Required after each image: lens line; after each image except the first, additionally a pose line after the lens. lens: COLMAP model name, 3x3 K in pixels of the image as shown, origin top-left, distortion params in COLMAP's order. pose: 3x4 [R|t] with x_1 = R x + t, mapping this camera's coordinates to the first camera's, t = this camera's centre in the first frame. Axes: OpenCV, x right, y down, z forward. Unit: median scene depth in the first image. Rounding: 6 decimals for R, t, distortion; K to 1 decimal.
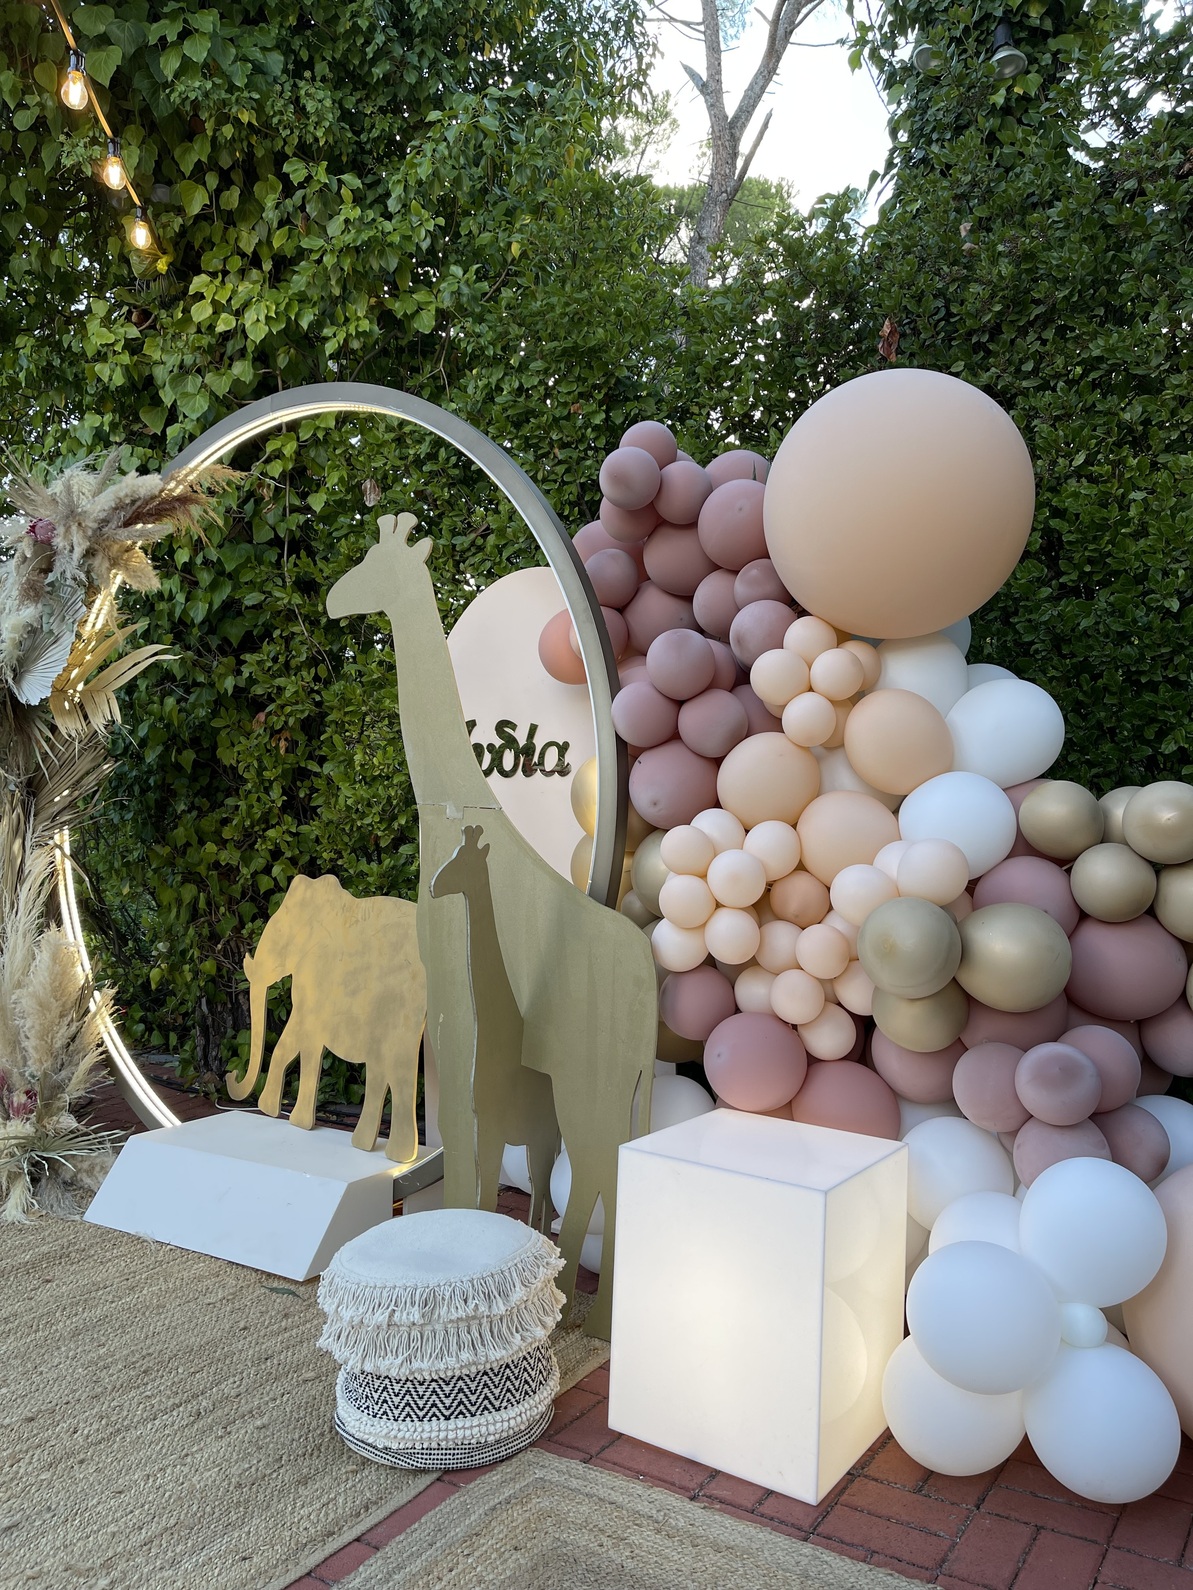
lens RADIAL K [[1195.5, 0, 594.2], [0, 1195.5, 793.8], [0, 0, 1]] dist [0.041032, -0.039369]
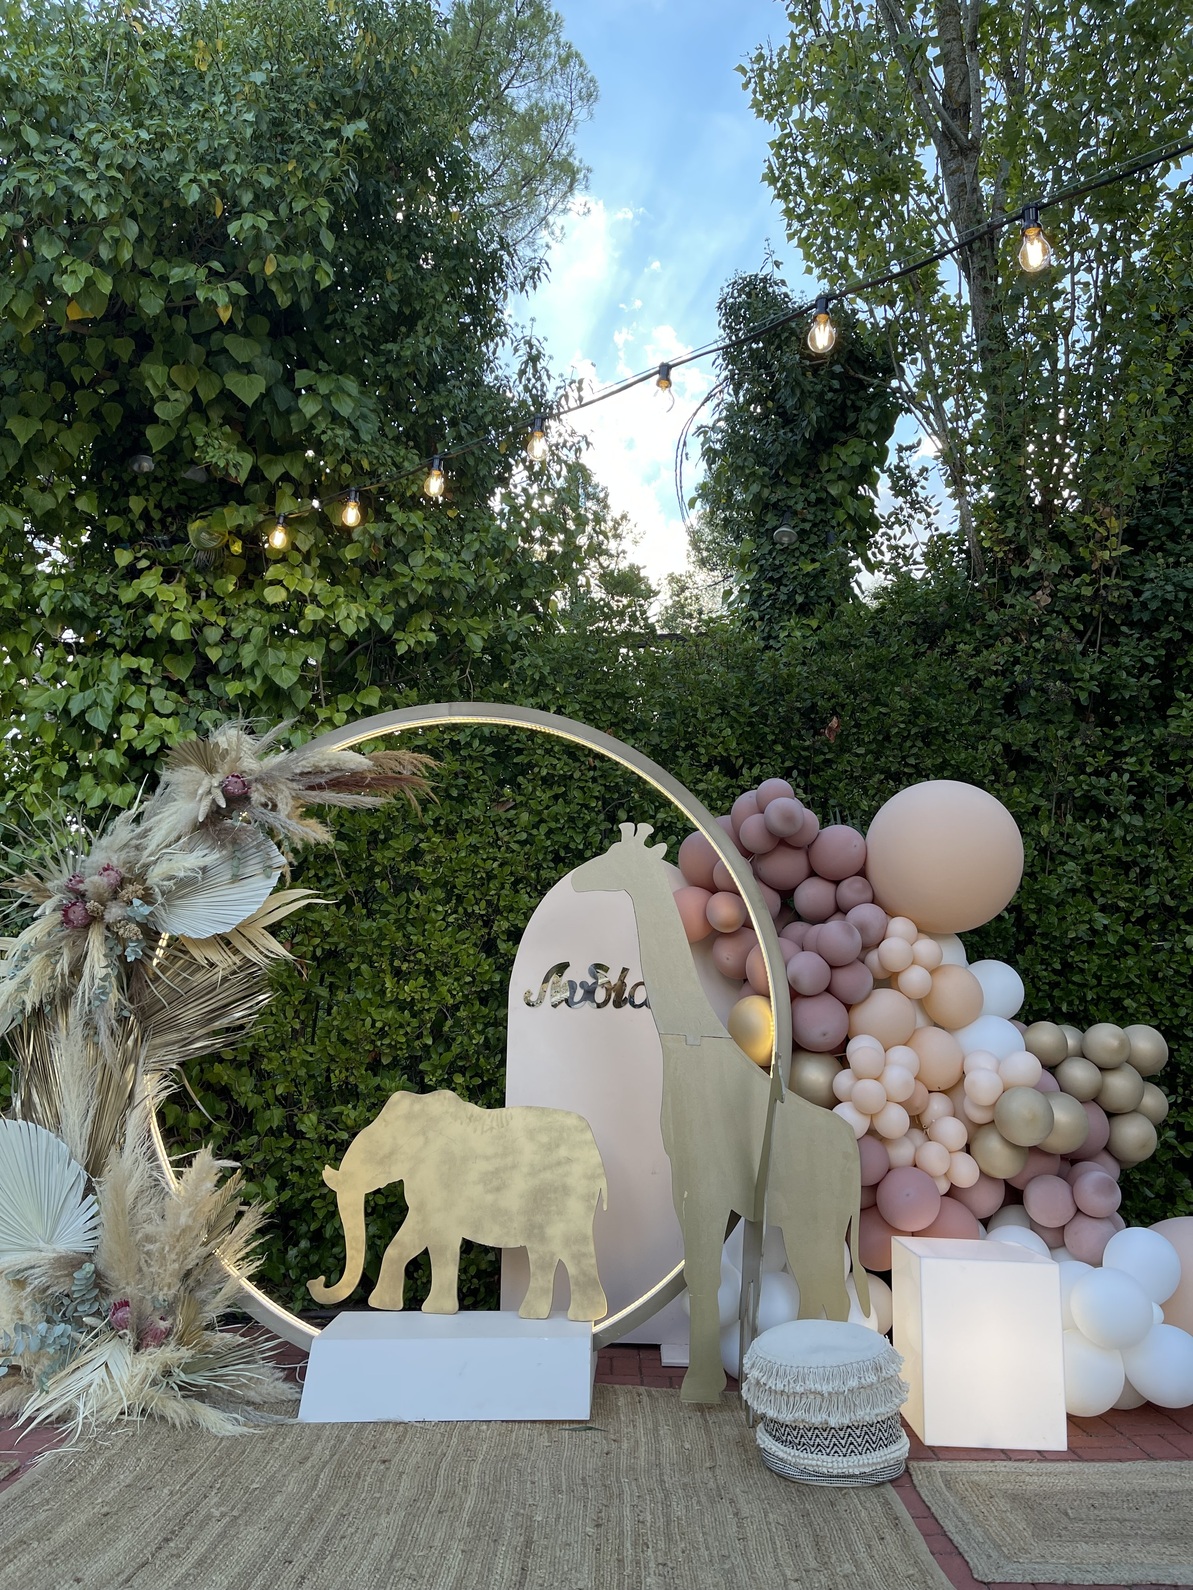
lens RADIAL K [[1195.5, 0, 596.5], [0, 1195.5, 783.7], [0, 0, 1]] dist [0.041032, -0.039369]
pose [[0.843811, 0.101154, 0.527021, -0.772426], [-0.011535, 0.985266, -0.170639, -0.031345], [-0.536516, 0.137908, 0.832545, -0.123723]]
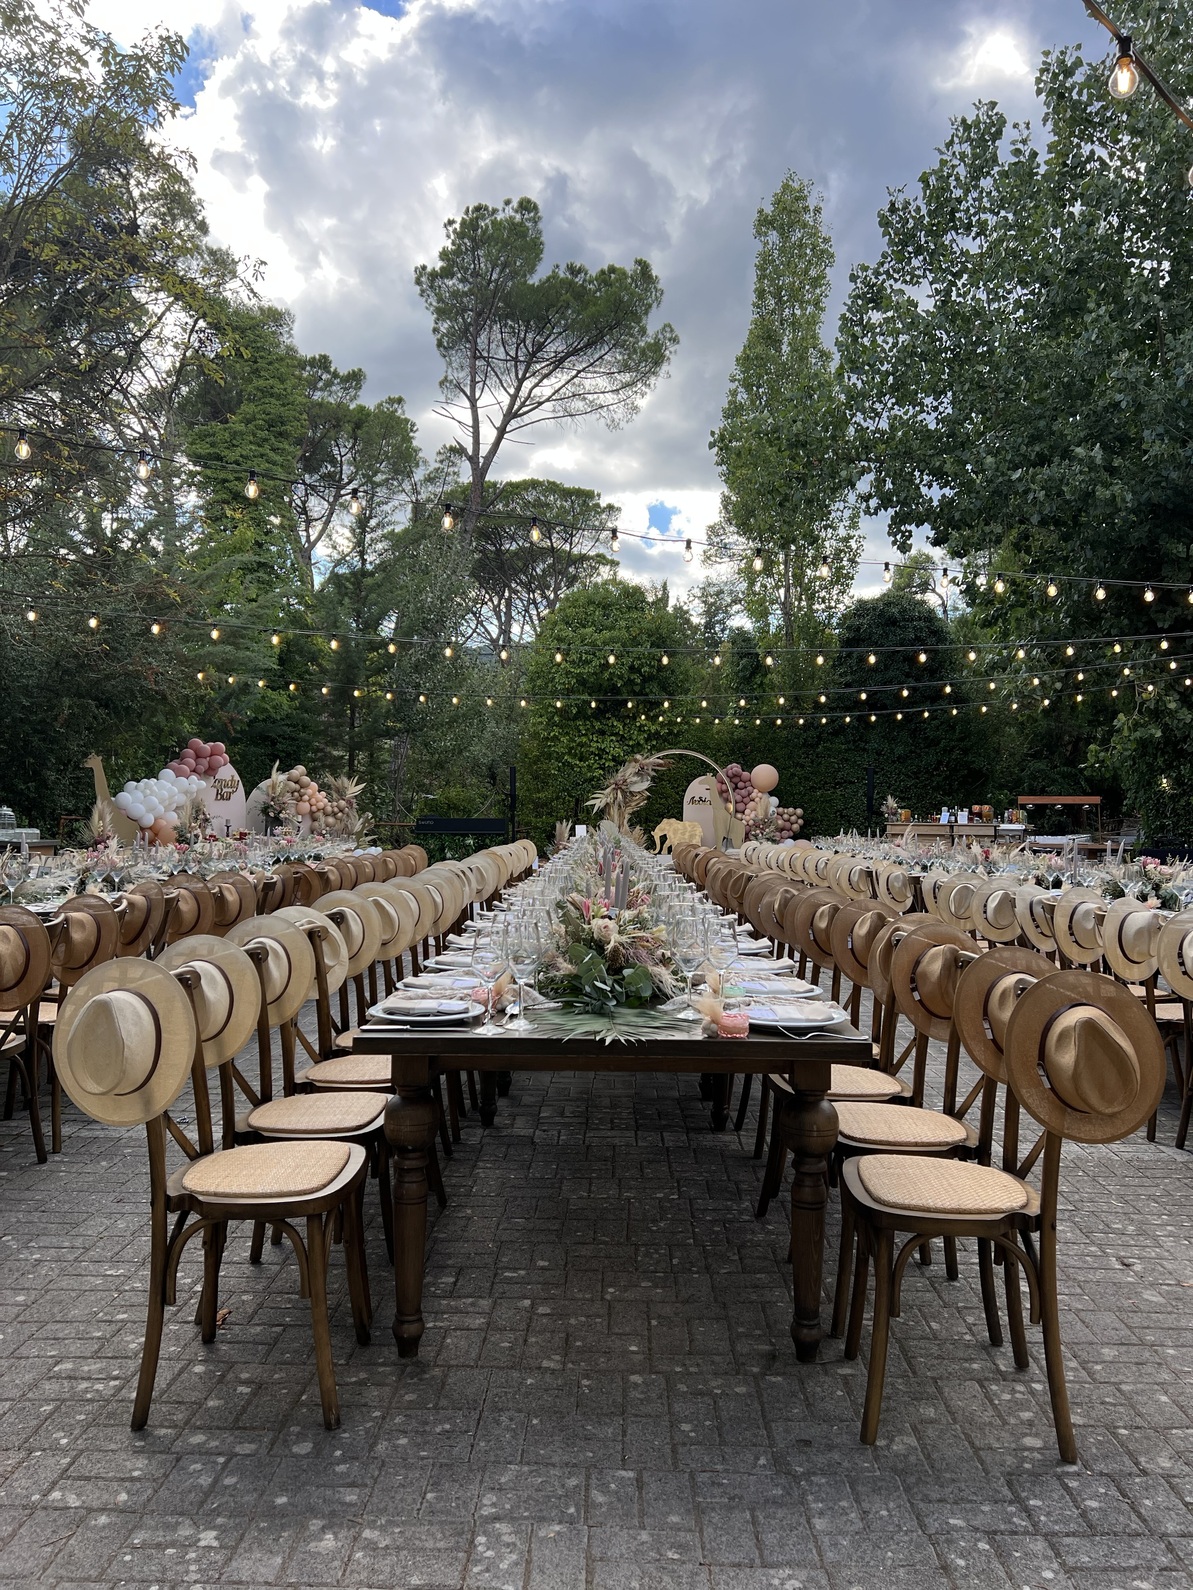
lens RADIAL K [[1195.6, 0, 592.8], [0, 1195.6, 797.2], [0, 0, 1]] dist [0.004378, 0.000722]
pose [[0.871229, 0.036264, 0.489536, -3.957043], [-0.023055, 0.999190, -0.032987, 0.181344], [-0.490336, 0.017452, 0.871359, -4.676382]]
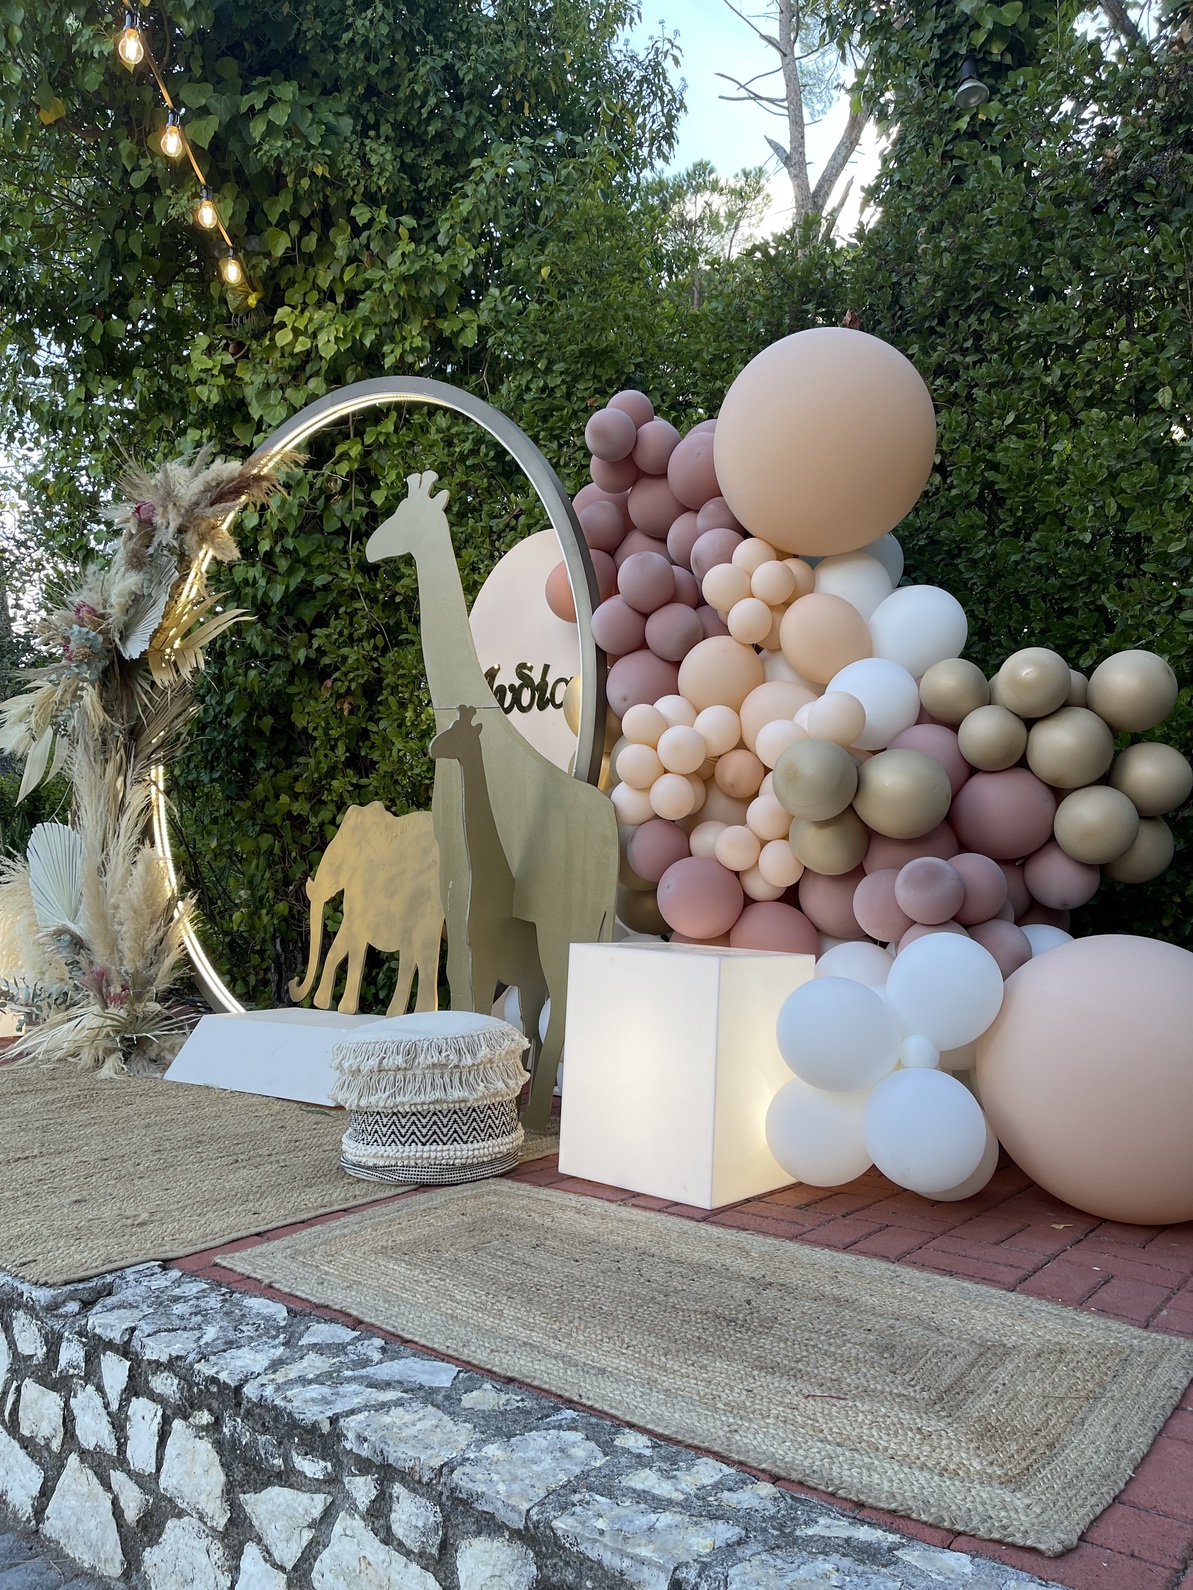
lens RADIAL K [[1195.5, 0, 595.5], [0, 1195.5, 809.4], [0, 0, 1]] dist [0.041032, -0.039369]
pose [[0.996221, 0.003426, -0.086781, 0.093869], [-0.007397, 0.998938, -0.045478, 0.129303], [0.086533, 0.045948, 0.995189, -0.139789]]
